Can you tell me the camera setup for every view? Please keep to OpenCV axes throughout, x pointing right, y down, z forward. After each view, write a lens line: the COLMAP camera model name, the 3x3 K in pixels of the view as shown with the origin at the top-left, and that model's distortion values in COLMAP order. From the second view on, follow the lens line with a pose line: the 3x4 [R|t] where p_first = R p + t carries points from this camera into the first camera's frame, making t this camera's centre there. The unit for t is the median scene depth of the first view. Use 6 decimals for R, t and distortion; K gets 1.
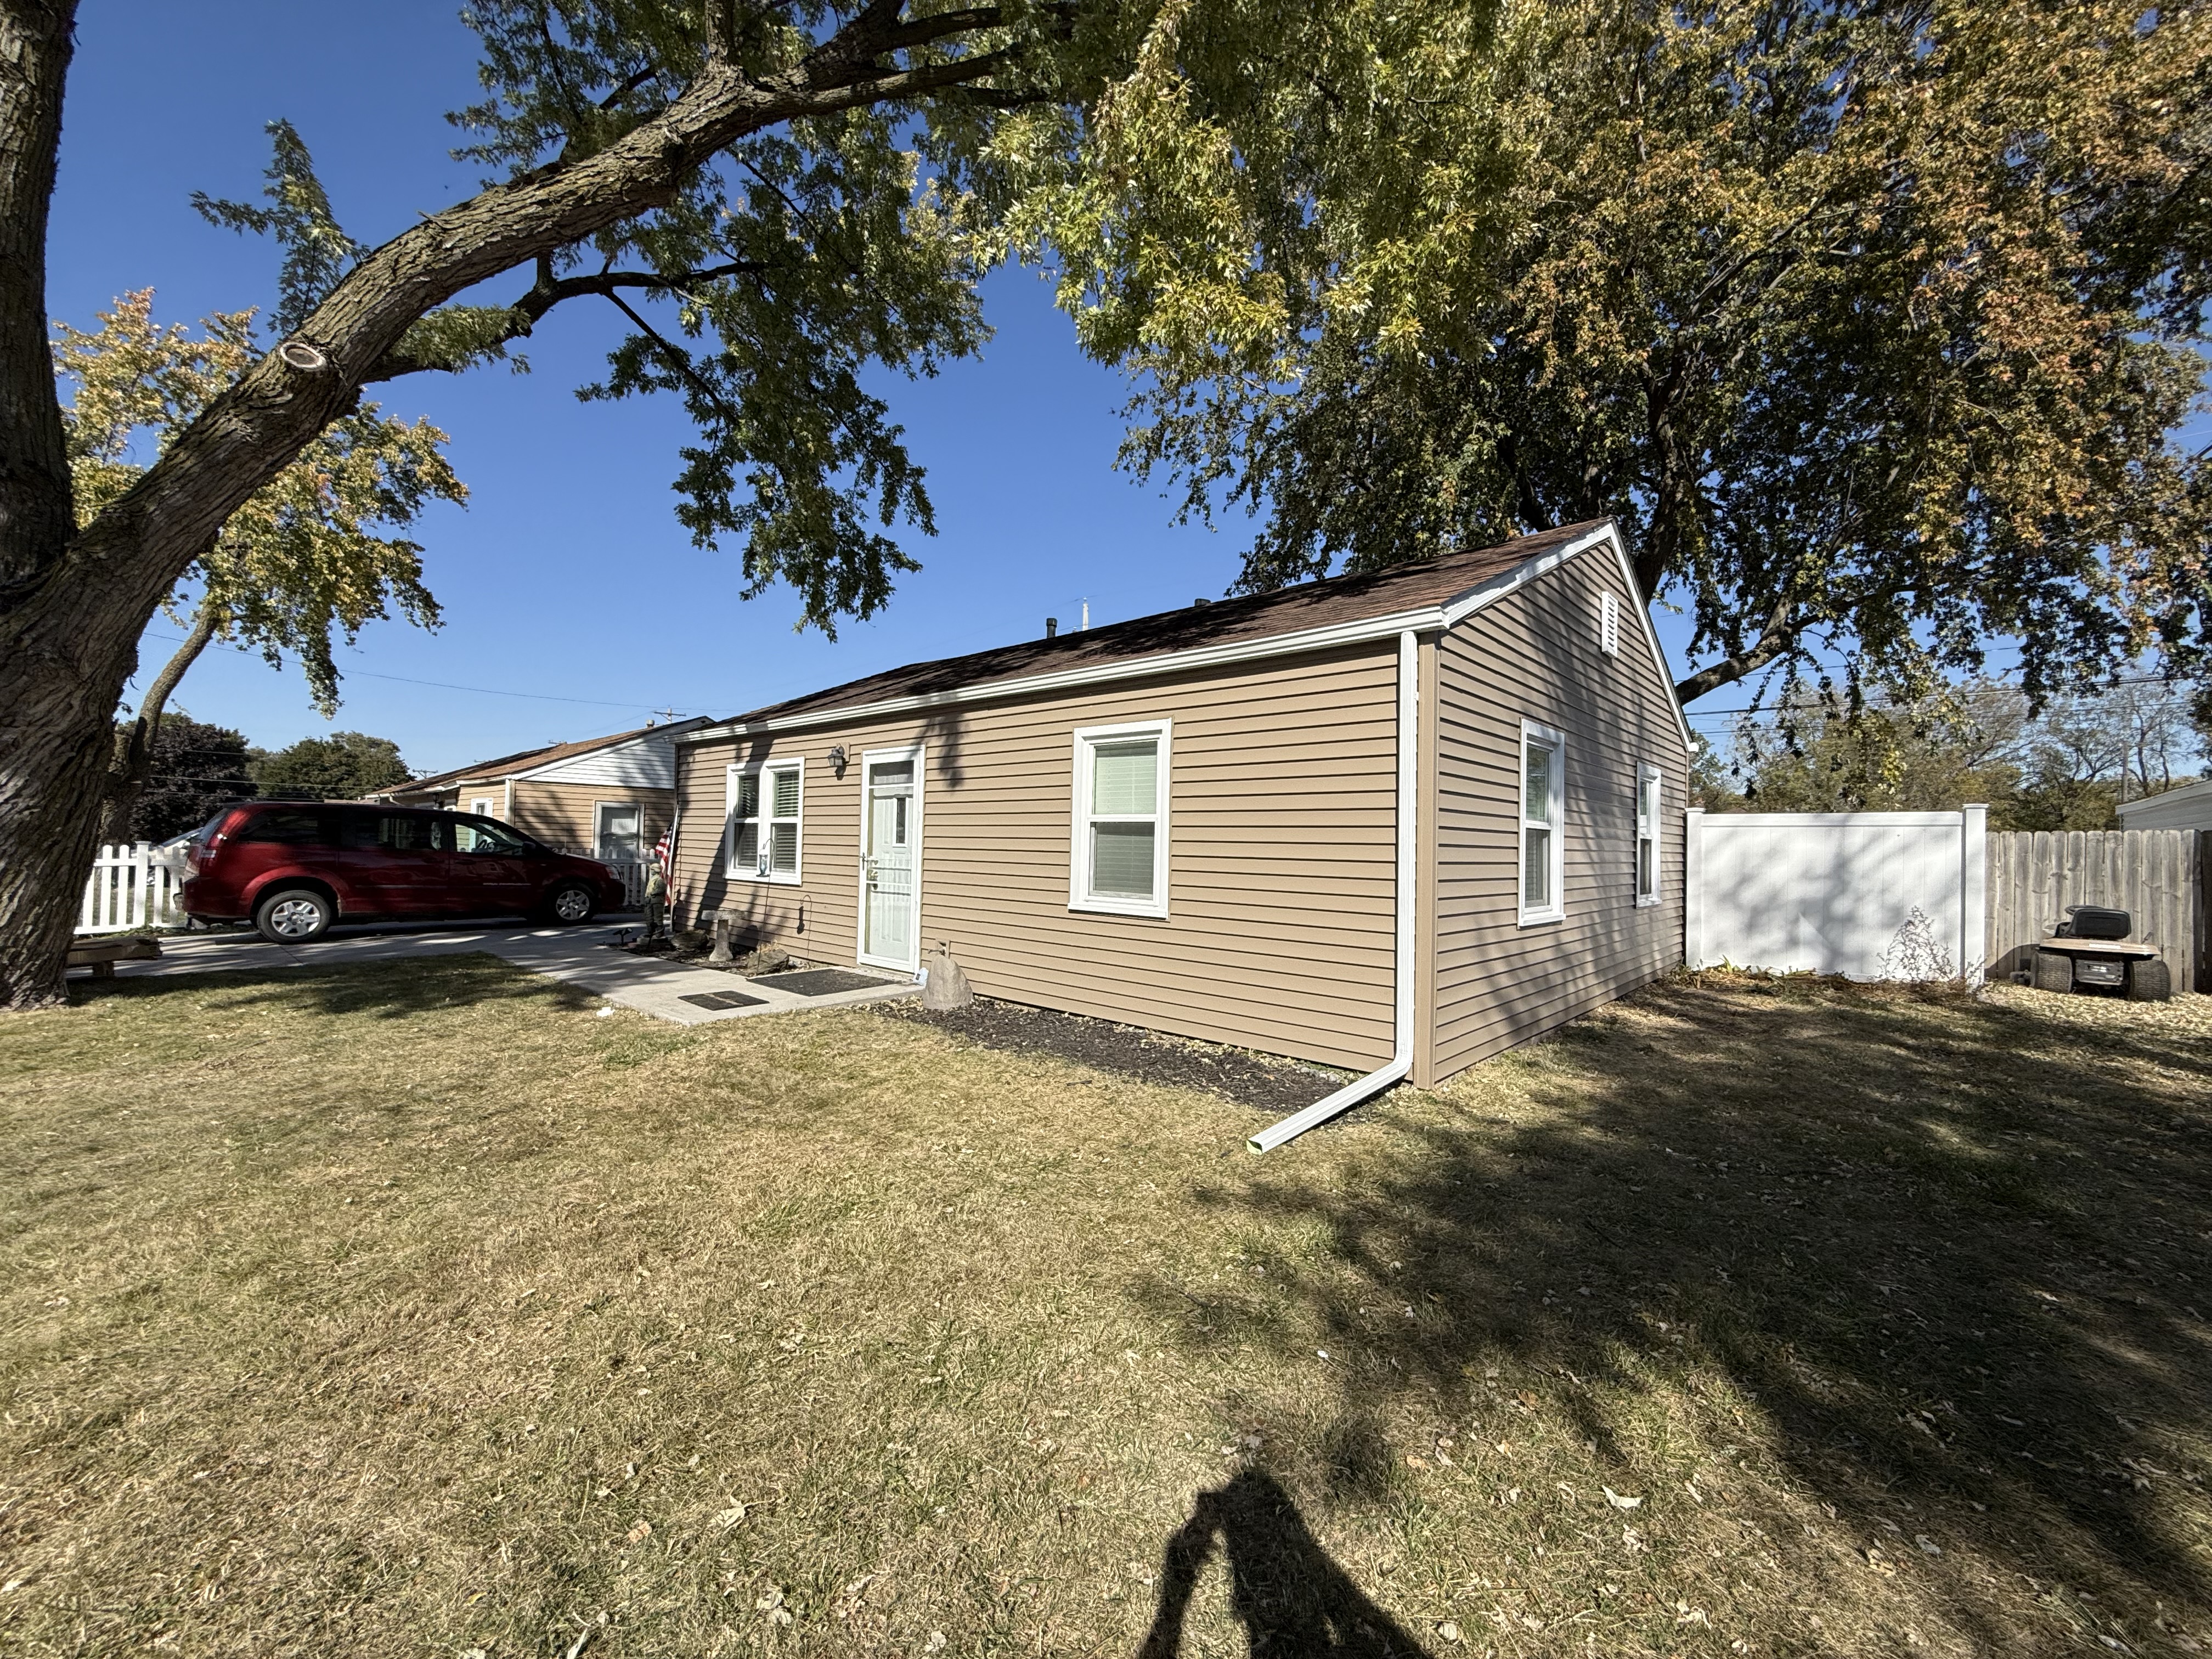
lens RADIAL K [[874.1, 0, 1106.0], [0, 874.1, 829.5], [0, 0, 1]] dist [0.006989, -0.000190]
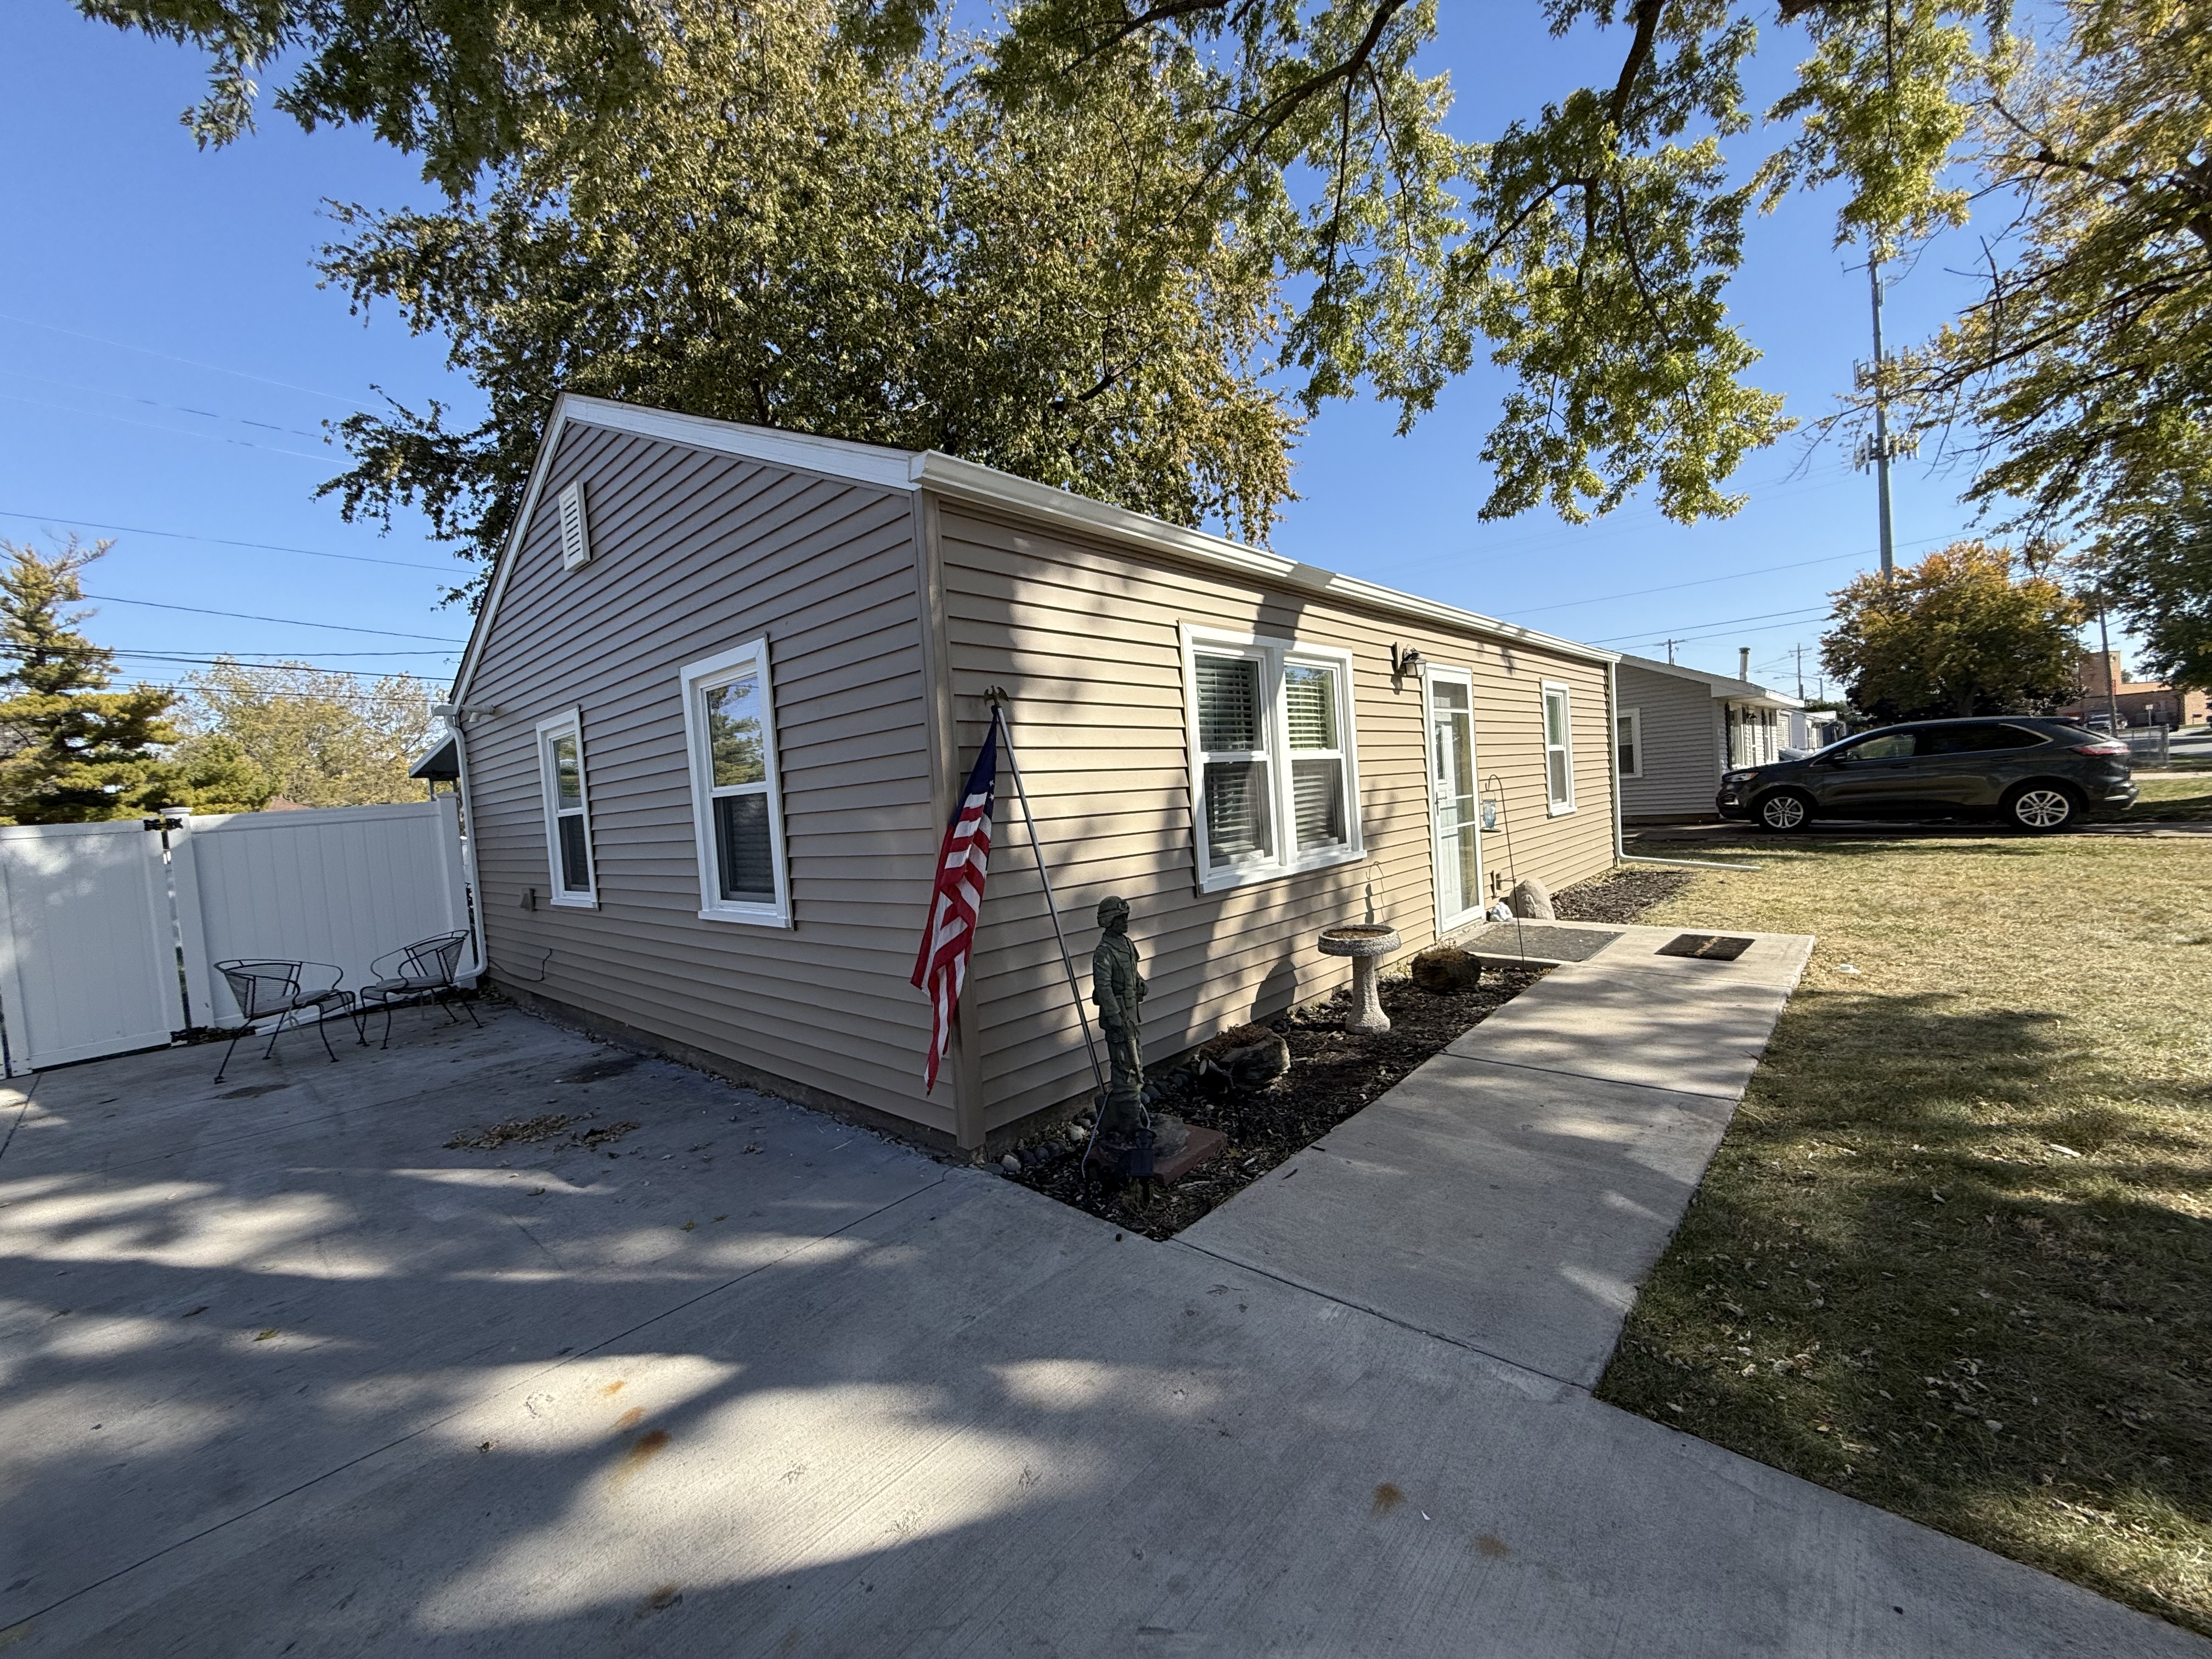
lens RADIAL K [[874.1, 0, 1106.0], [0, 874.1, 829.5], [0, 0, 1]] dist [0.006989, -0.000190]
pose [[0.000648, -0.041191, 0.999151, -1.117126], [0.075251, 0.996320, 0.041026, 0.005251], [-0.997164, 0.075160, 0.003745, 1.363493]]
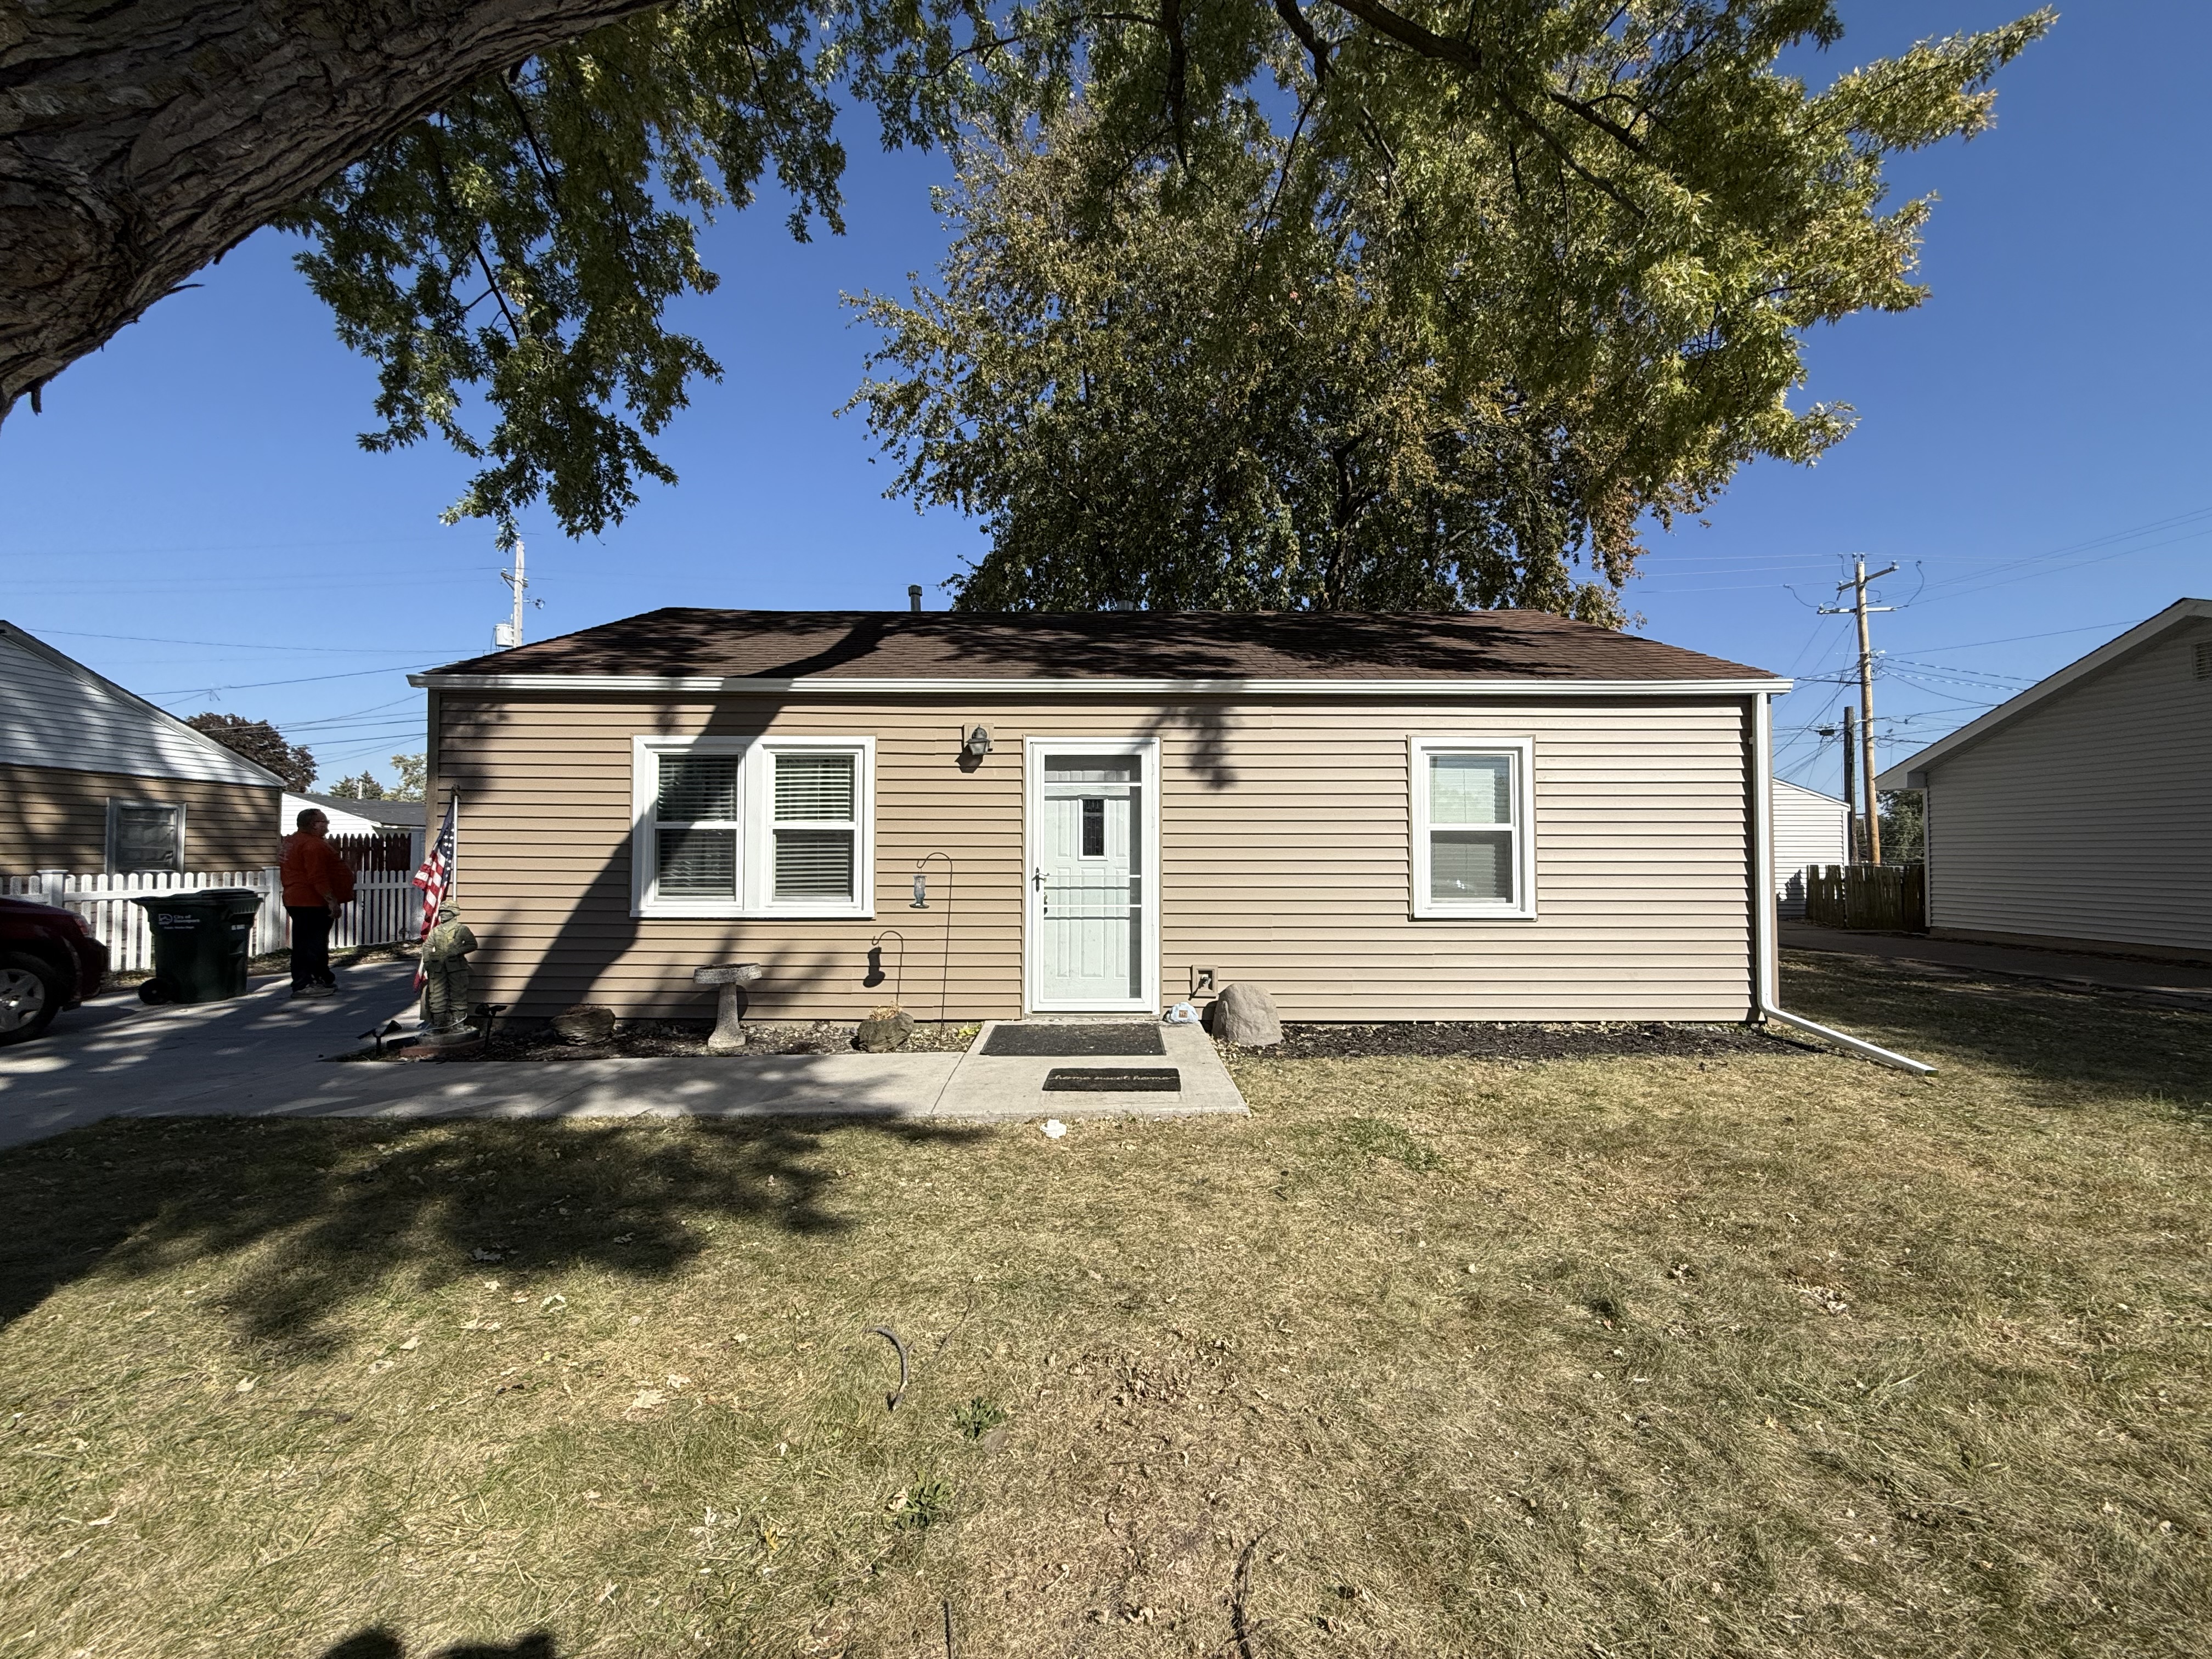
lens RADIAL K [[874.1, 0, 1106.0], [0, 874.1, 829.5], [0, 0, 1]] dist [0.006989, -0.000190]
pose [[0.734841, 0.004211, 0.678226, -0.797483], [0.001386, 0.999969, -0.007710, -0.002008], [-0.678238, 0.006606, 0.734813, 0.409549]]
